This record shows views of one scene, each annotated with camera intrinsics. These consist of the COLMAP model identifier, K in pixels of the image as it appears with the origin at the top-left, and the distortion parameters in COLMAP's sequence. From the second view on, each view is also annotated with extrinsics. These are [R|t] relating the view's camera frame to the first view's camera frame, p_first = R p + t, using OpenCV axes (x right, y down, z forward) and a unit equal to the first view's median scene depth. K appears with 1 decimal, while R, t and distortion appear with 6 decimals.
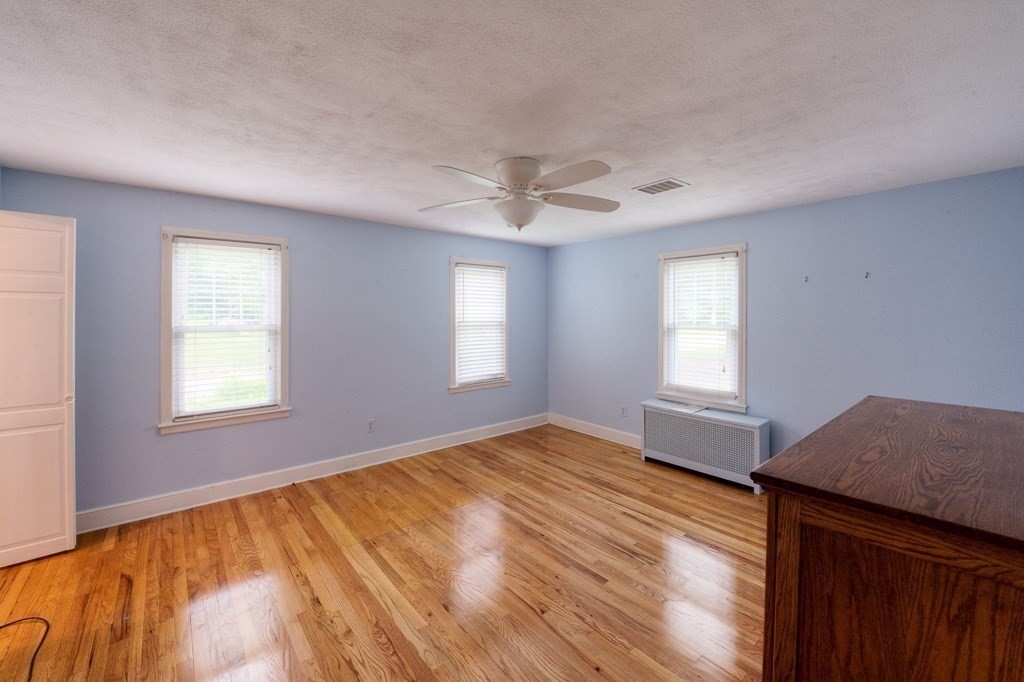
lens RADIAL K [[419.8, 0, 526.1], [0, 419.8, 317.1], [0, 0, 1]] dist [-0.013681, -0.001479]
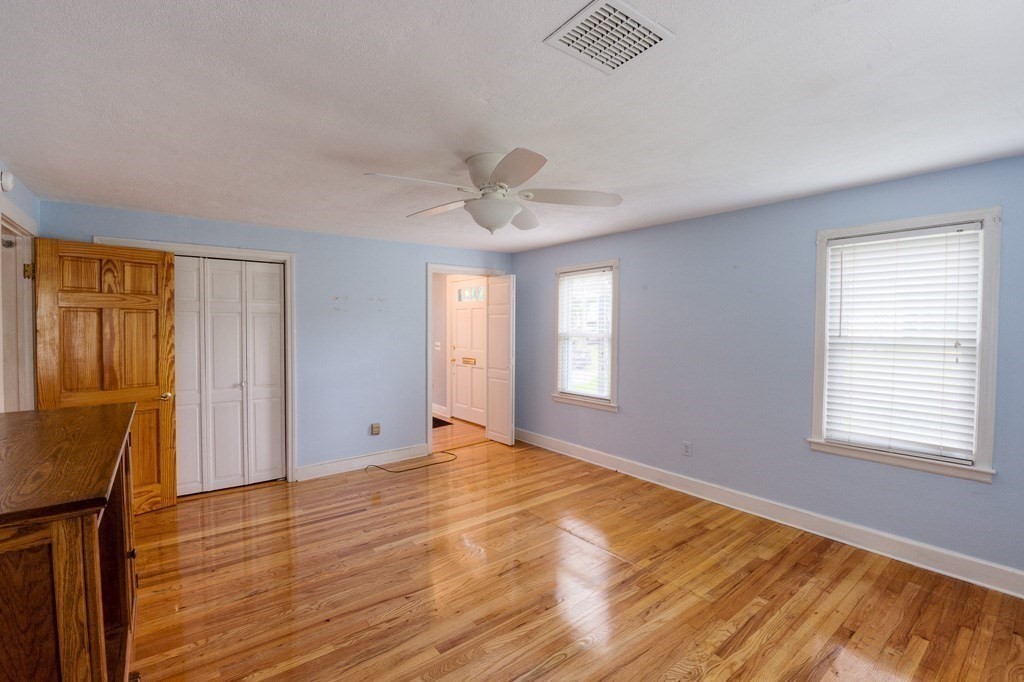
lens RADIAL K [[444.2, 0, 512.7], [0, 444.2, 336.7], [0, 0, 1]] dist [-0.020345, -0.000934]
pose [[-0.063853, 0.028356, -0.997556, 0.636385], [-0.003872, 0.999582, 0.028661, -0.006788], [0.997952, 0.005693, -0.063716, 0.739772]]
